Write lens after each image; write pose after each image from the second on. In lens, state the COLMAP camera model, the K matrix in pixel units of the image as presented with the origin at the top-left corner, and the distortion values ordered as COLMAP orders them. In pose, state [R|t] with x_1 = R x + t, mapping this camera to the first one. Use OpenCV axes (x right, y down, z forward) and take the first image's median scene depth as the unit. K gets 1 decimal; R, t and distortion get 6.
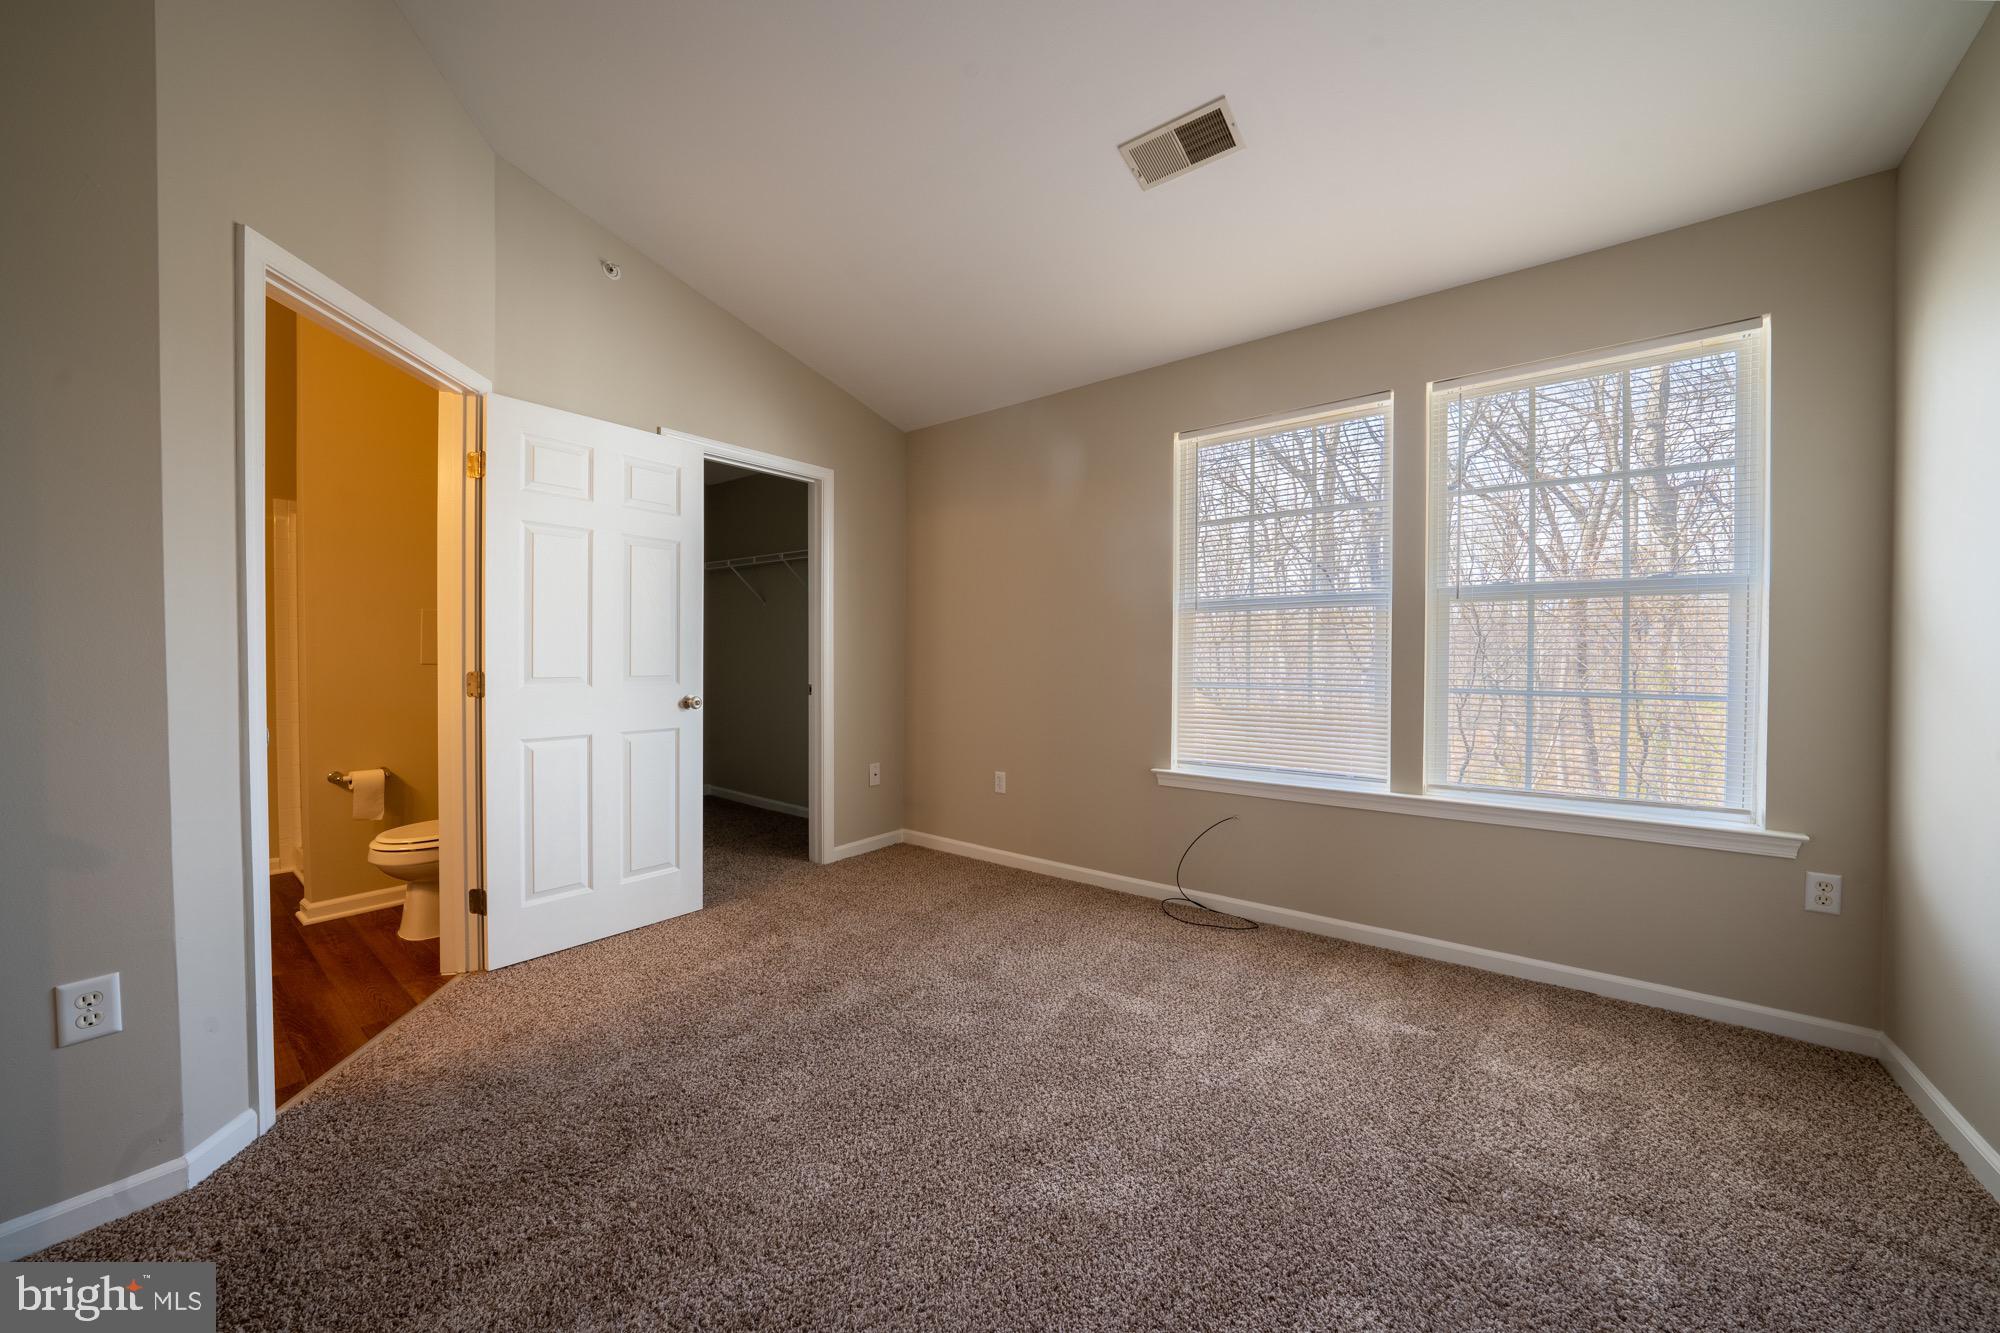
lens RADIAL K [[688.4, 0, 1000.2], [0, 688.4, 661.7], [0, 0, 1]] dist [-0.002896, 0.000357]
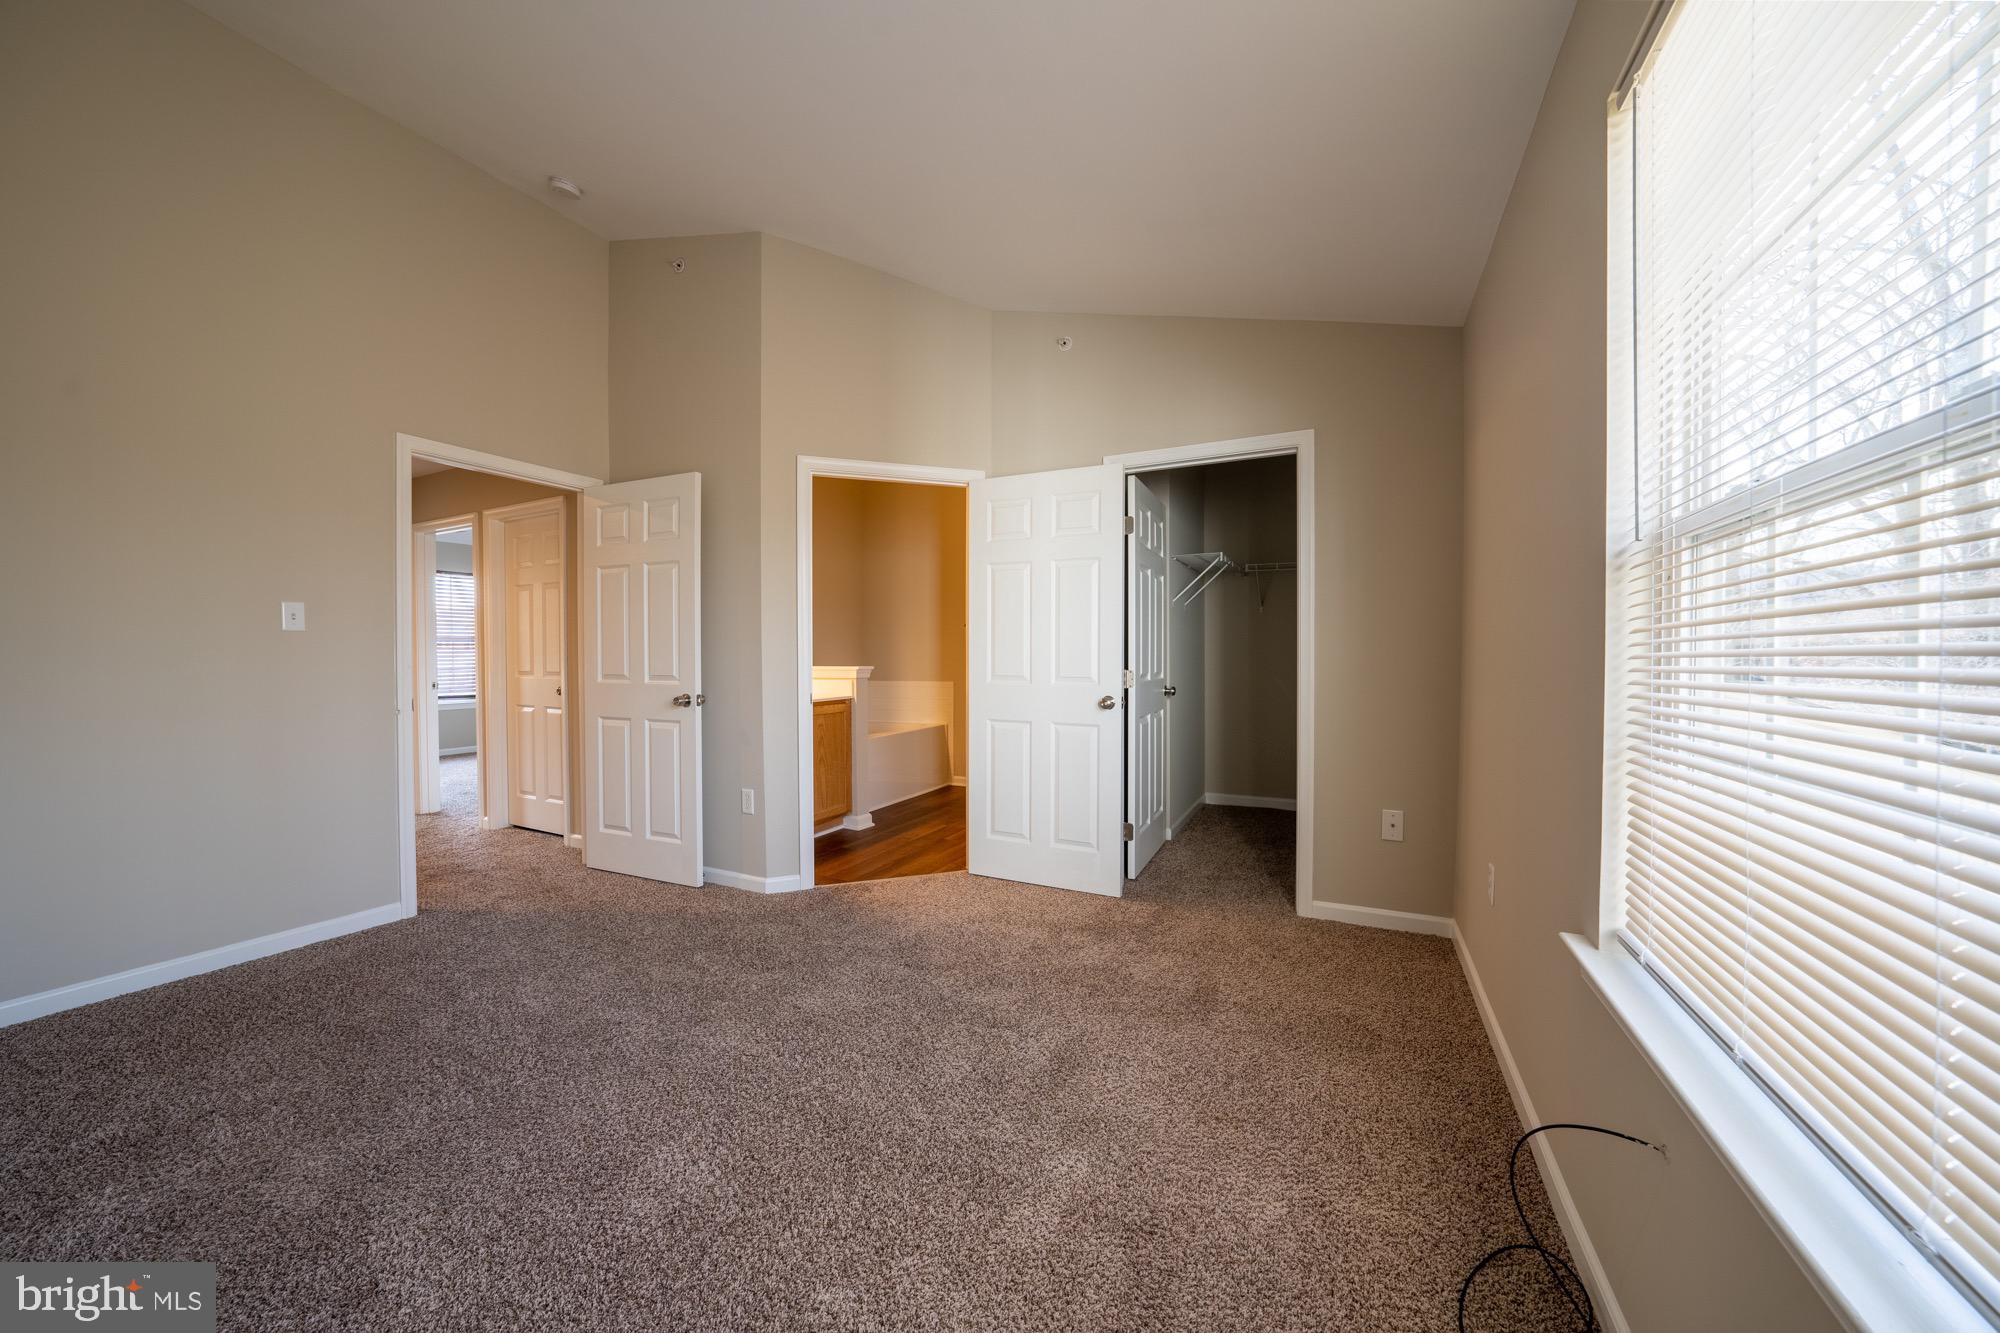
lens RADIAL K [[688.4, 0, 1004.7], [0, 688.4, 665.6], [0, 0, 1]] dist [-0.002896, 0.000357]
pose [[0.224965, 0.009805, -0.974317, 0.652807], [-0.010139, 0.999919, 0.007721, -0.007252], [0.974314, 0.008142, 0.225046, 0.675850]]
